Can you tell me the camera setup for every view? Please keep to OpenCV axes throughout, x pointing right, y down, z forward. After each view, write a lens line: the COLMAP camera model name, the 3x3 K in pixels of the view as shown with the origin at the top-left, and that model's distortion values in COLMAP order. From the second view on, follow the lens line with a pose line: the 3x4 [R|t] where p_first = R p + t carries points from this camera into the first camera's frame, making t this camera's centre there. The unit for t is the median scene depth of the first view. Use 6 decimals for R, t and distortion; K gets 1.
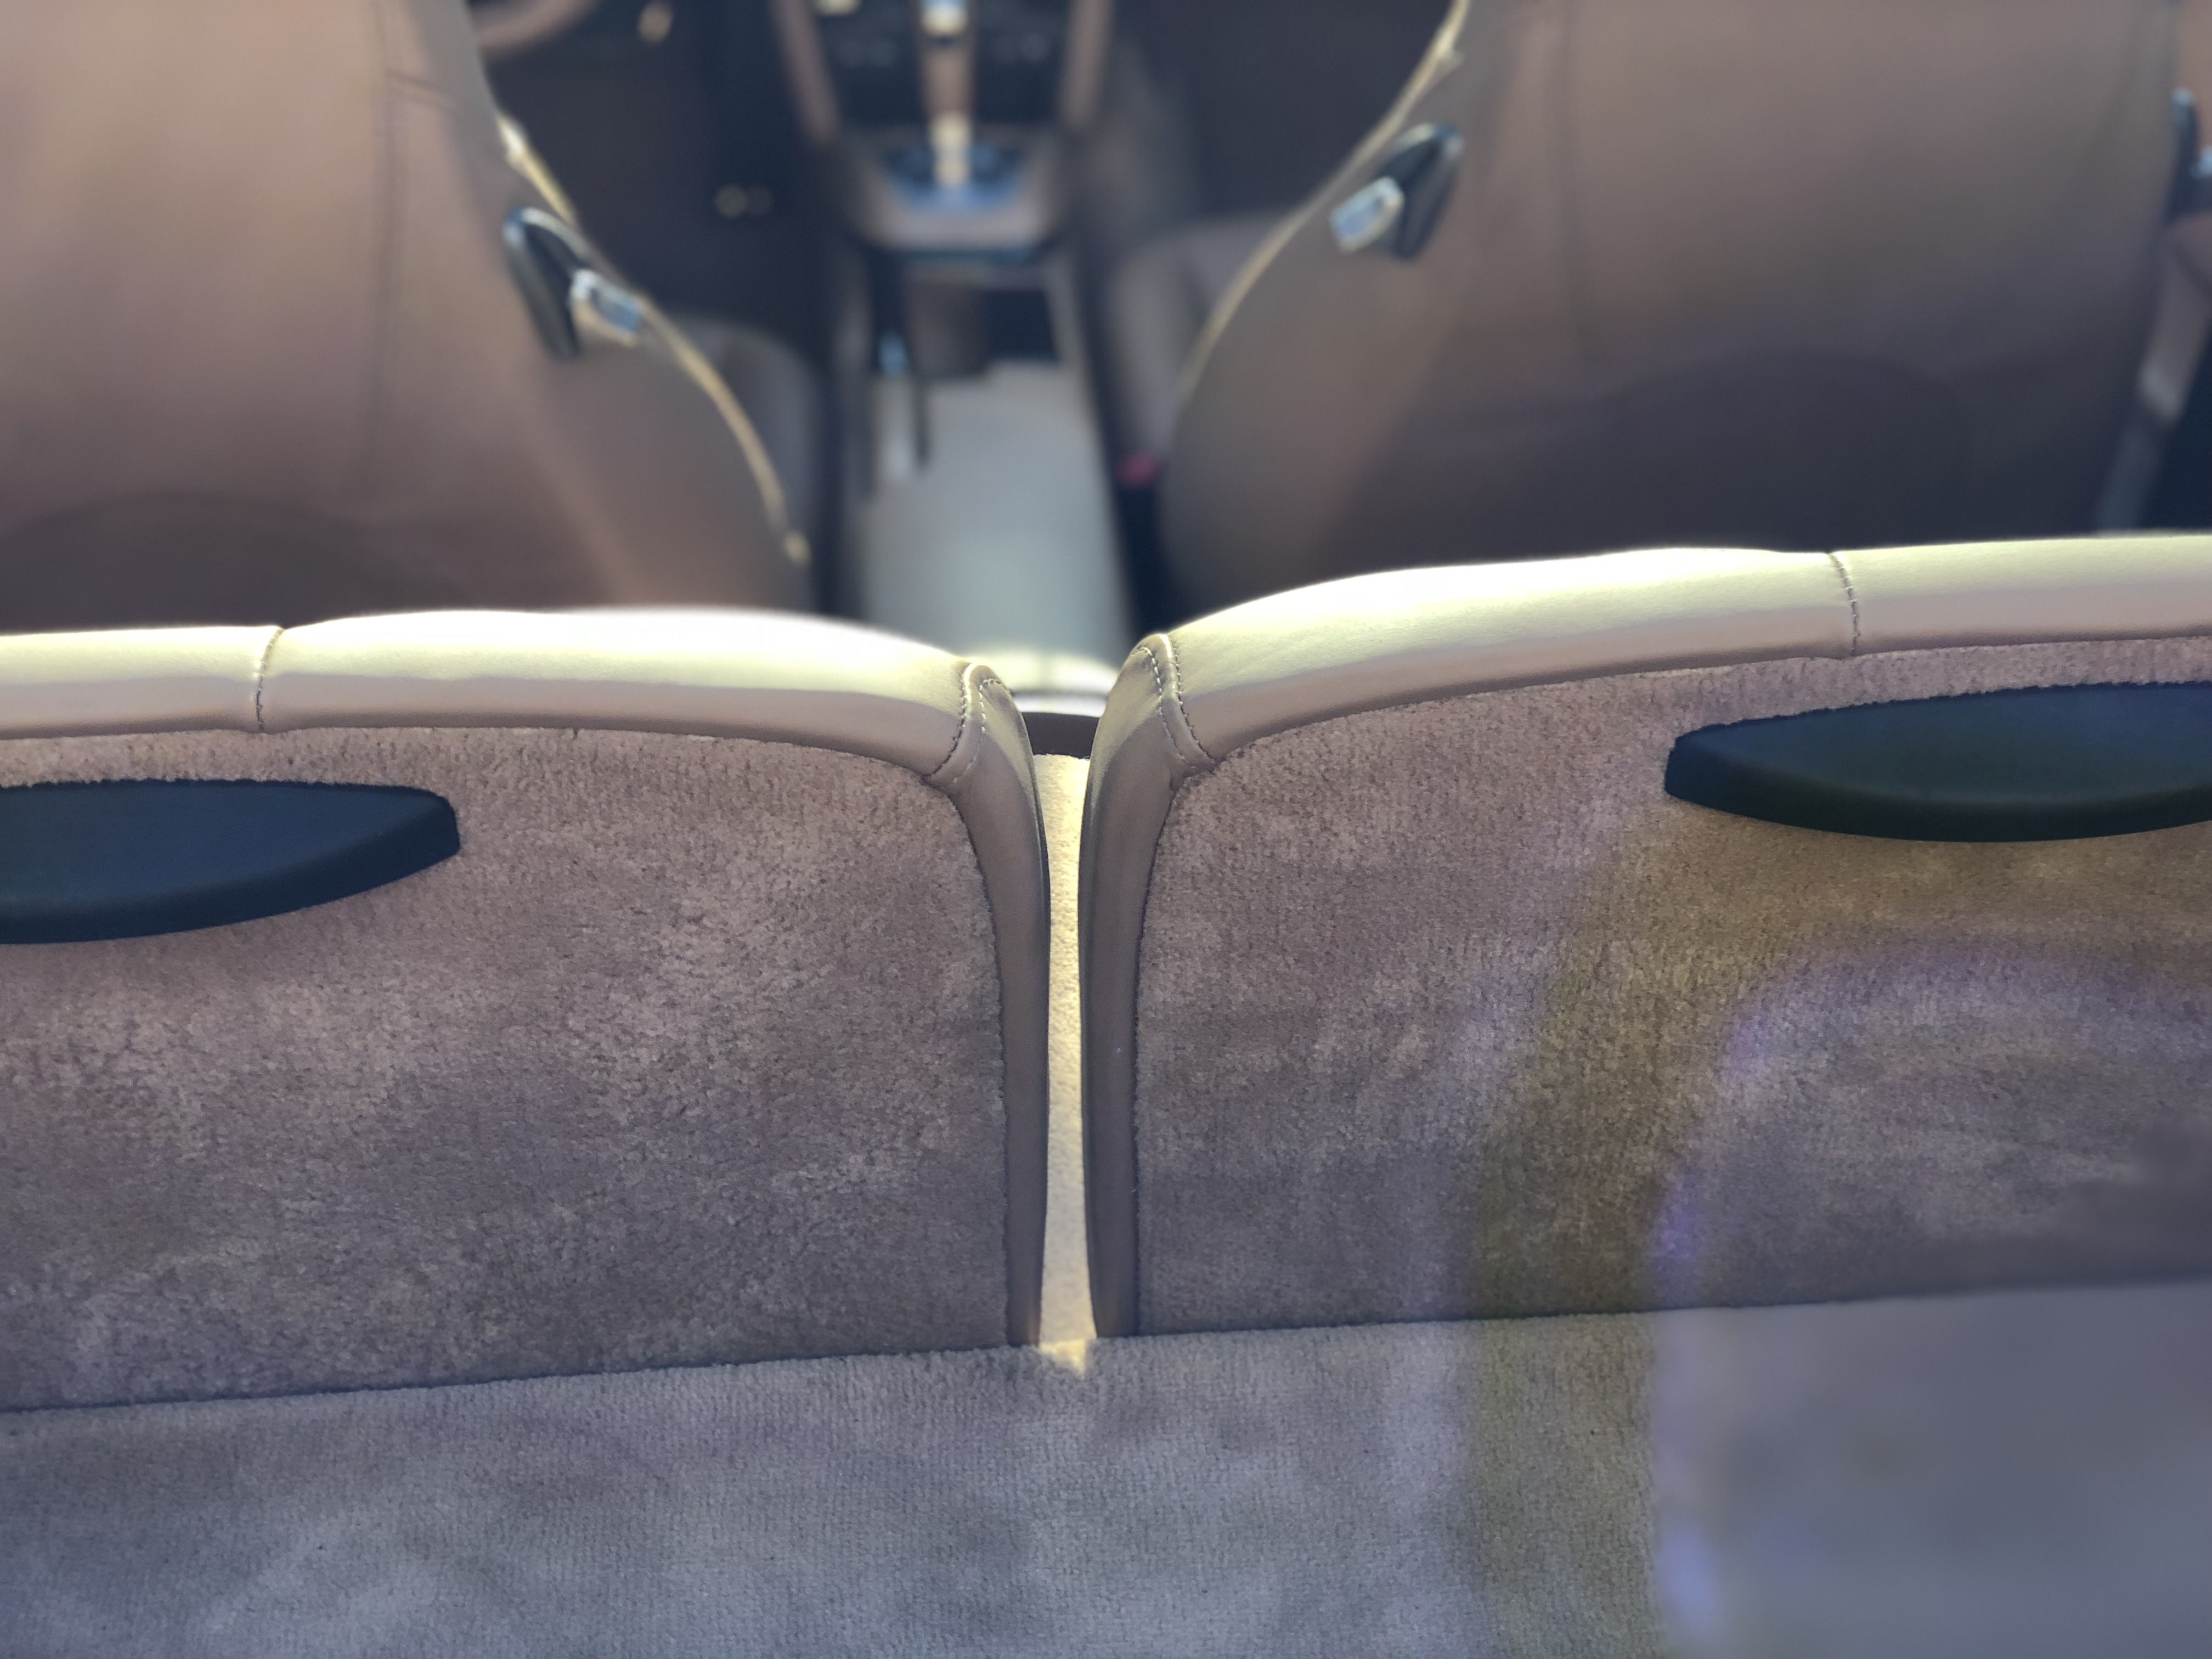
lens RADIAL K [[3386.3, 0, 1117.2], [0, 3386.3, 824.5], [0, 0, 1]] dist [0.084773, 0.000000]
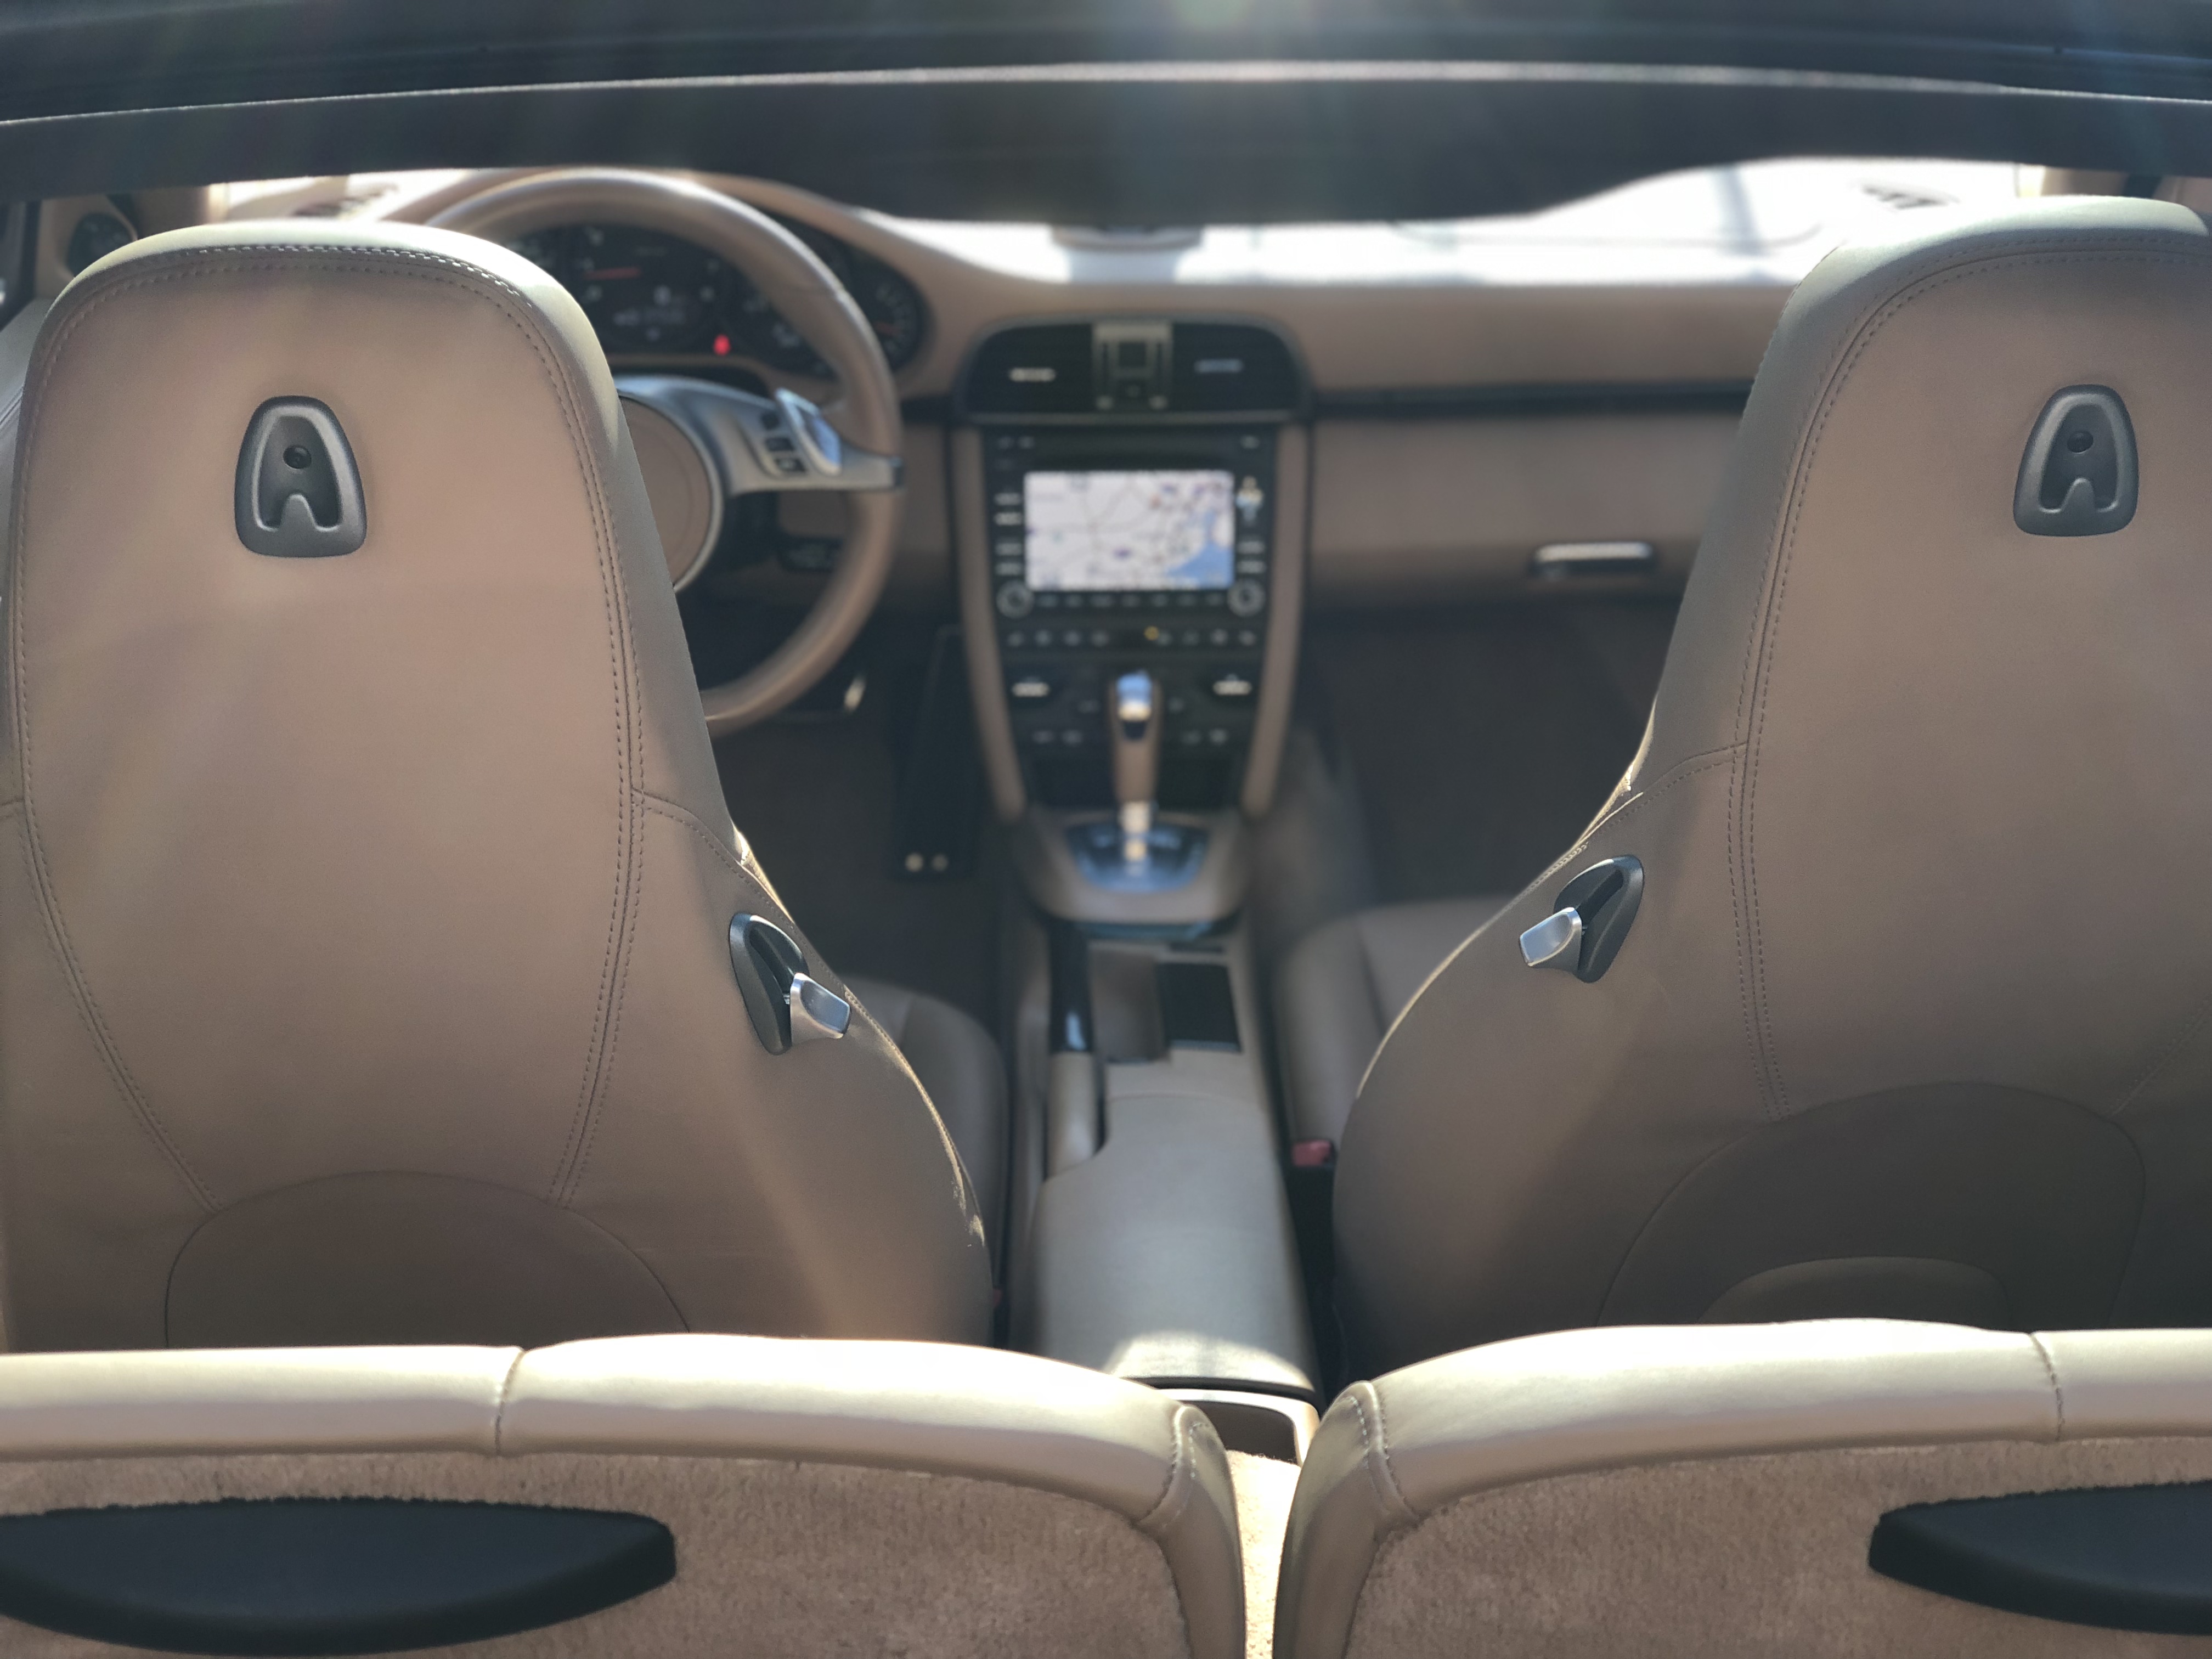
lens RADIAL K [[3386.3, 0, 1097.7], [0, 3386.3, 775.4], [0, 0, 1]] dist [0.084773, 0.000000]
pose [[0.998362, 0.031386, -0.047843, -0.025382], [-0.040000, 0.980713, -0.191314, -0.037387], [0.040915, 0.192915, 0.980362, -0.044486]]
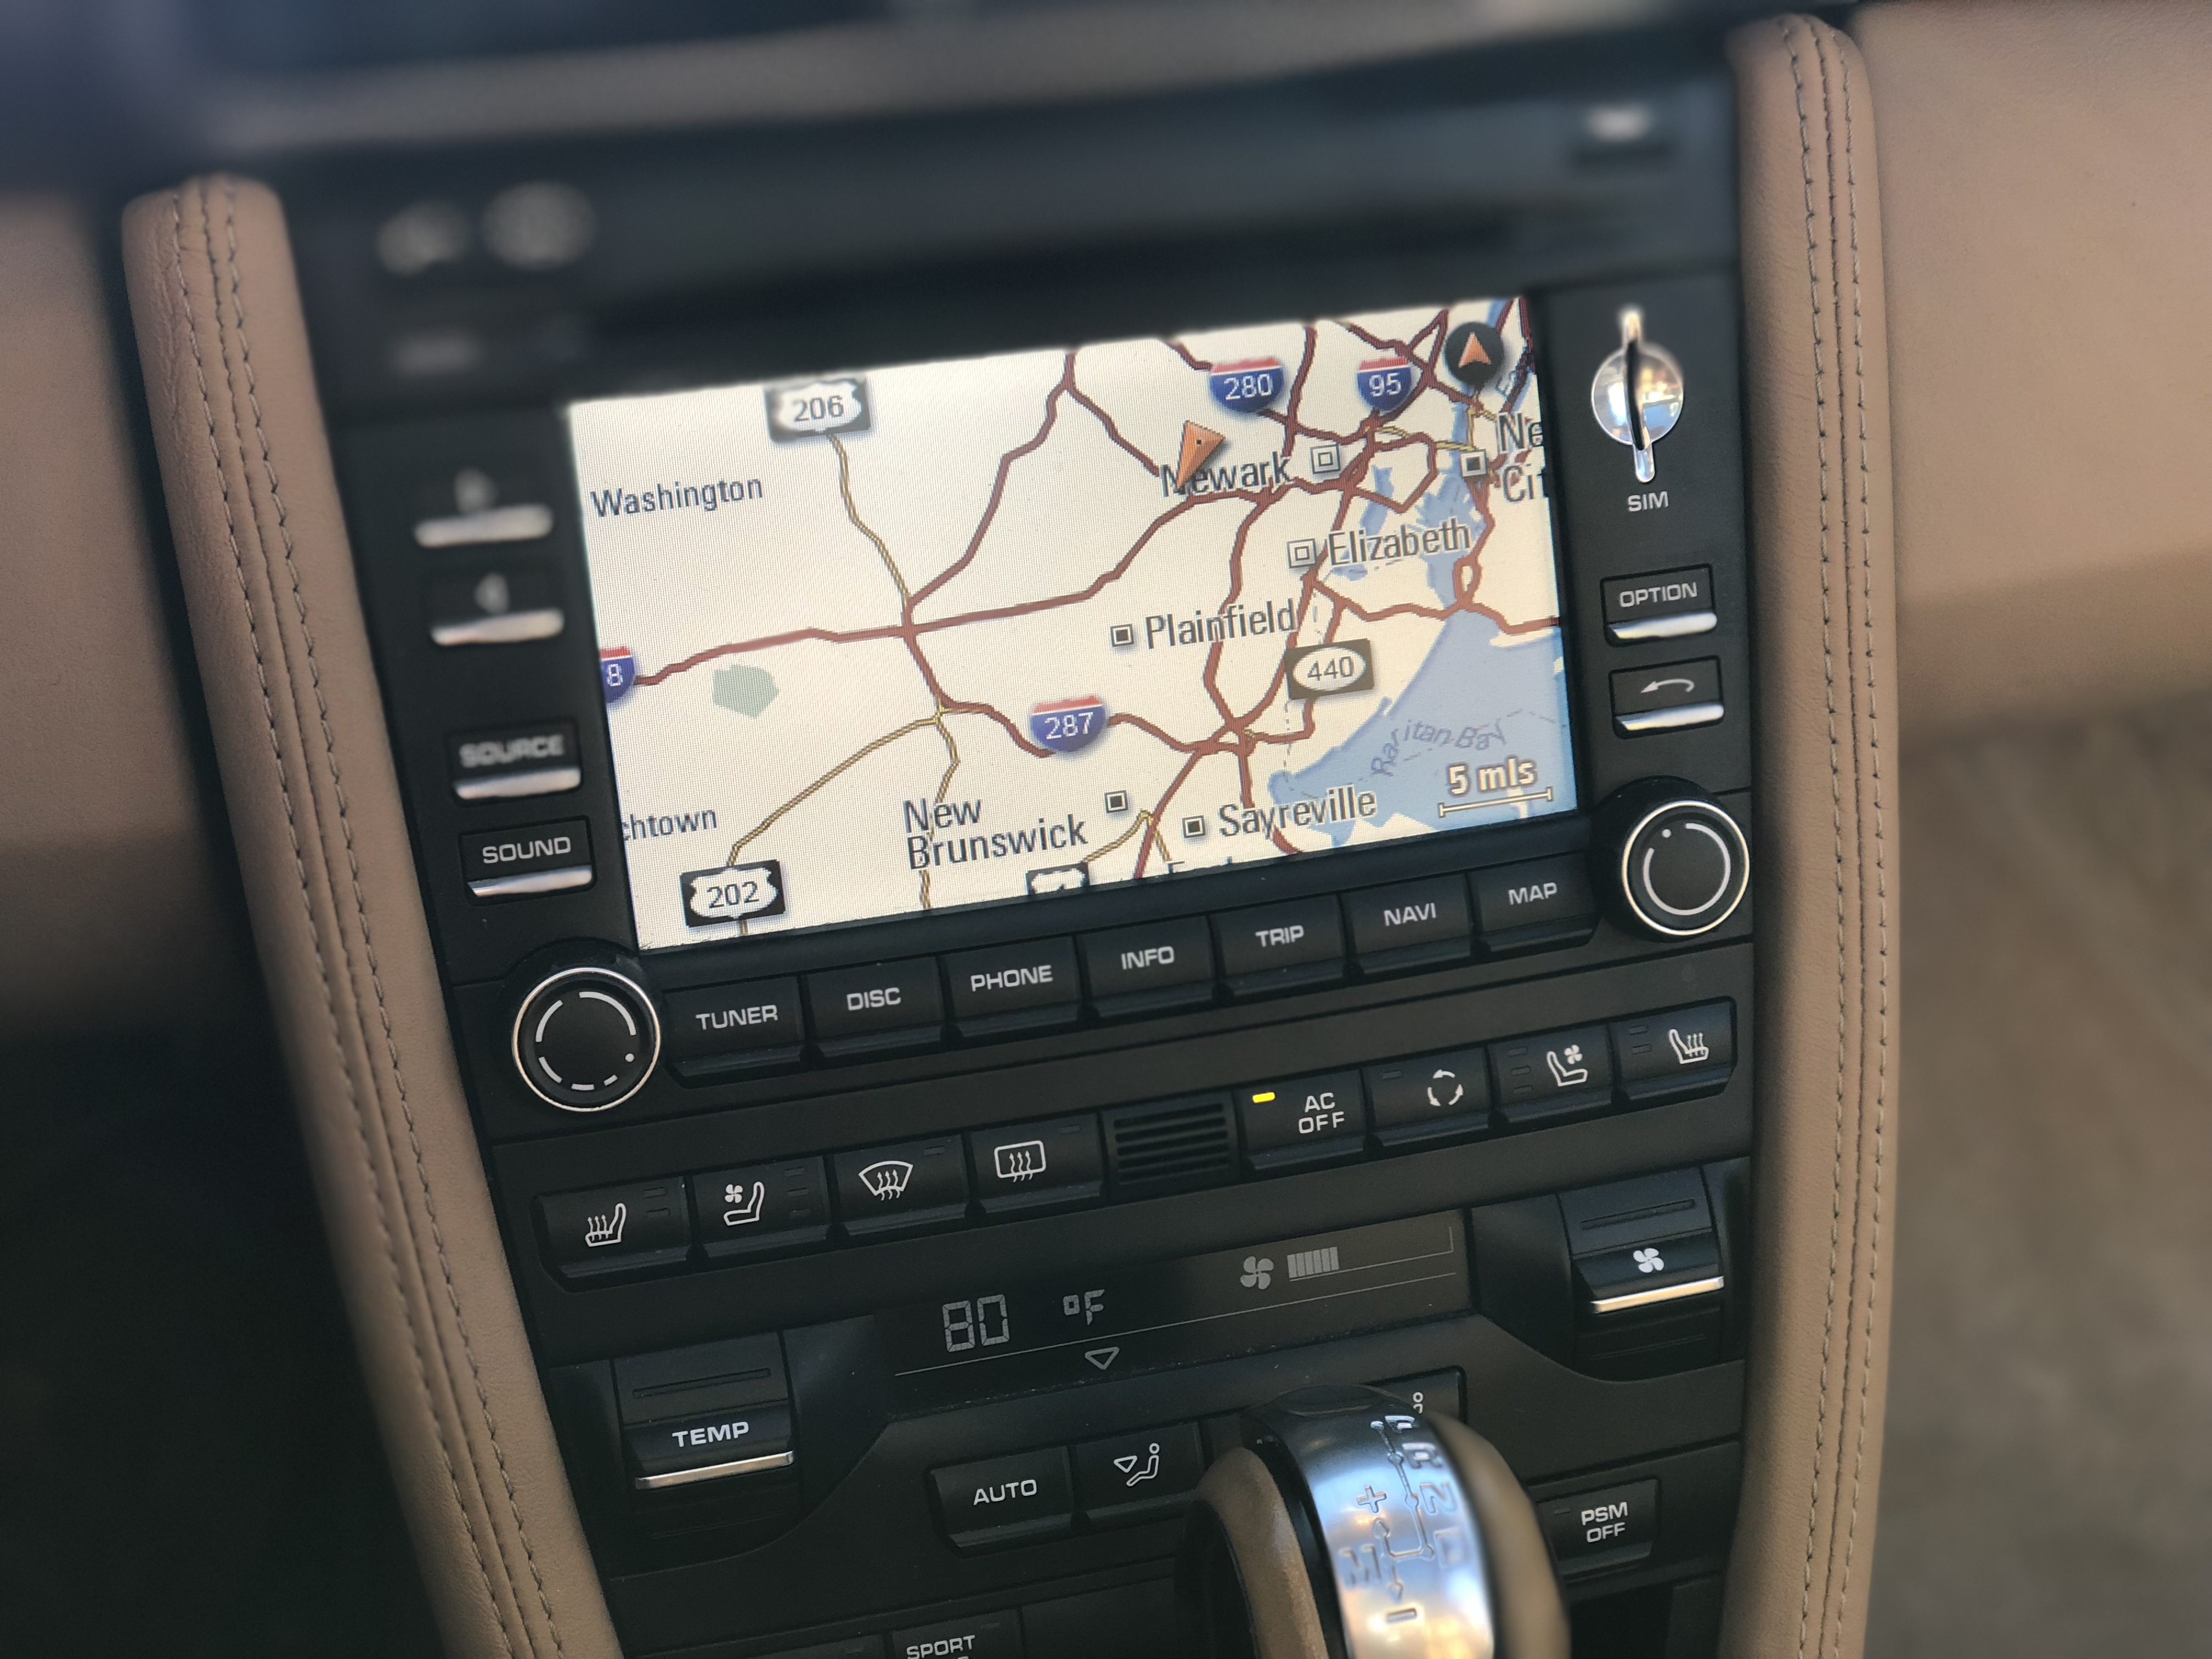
lens RADIAL K [[3386.3, 0, 1120.7], [0, 3386.3, 834.9], [0, 0, 1]] dist [0.084773, 0.000000]
pose [[0.978646, -0.099785, 0.179706, -0.211637], [0.127408, 0.980537, -0.149378, -0.563093], [-0.161303, 0.169084, 0.972313, 1.805358]]
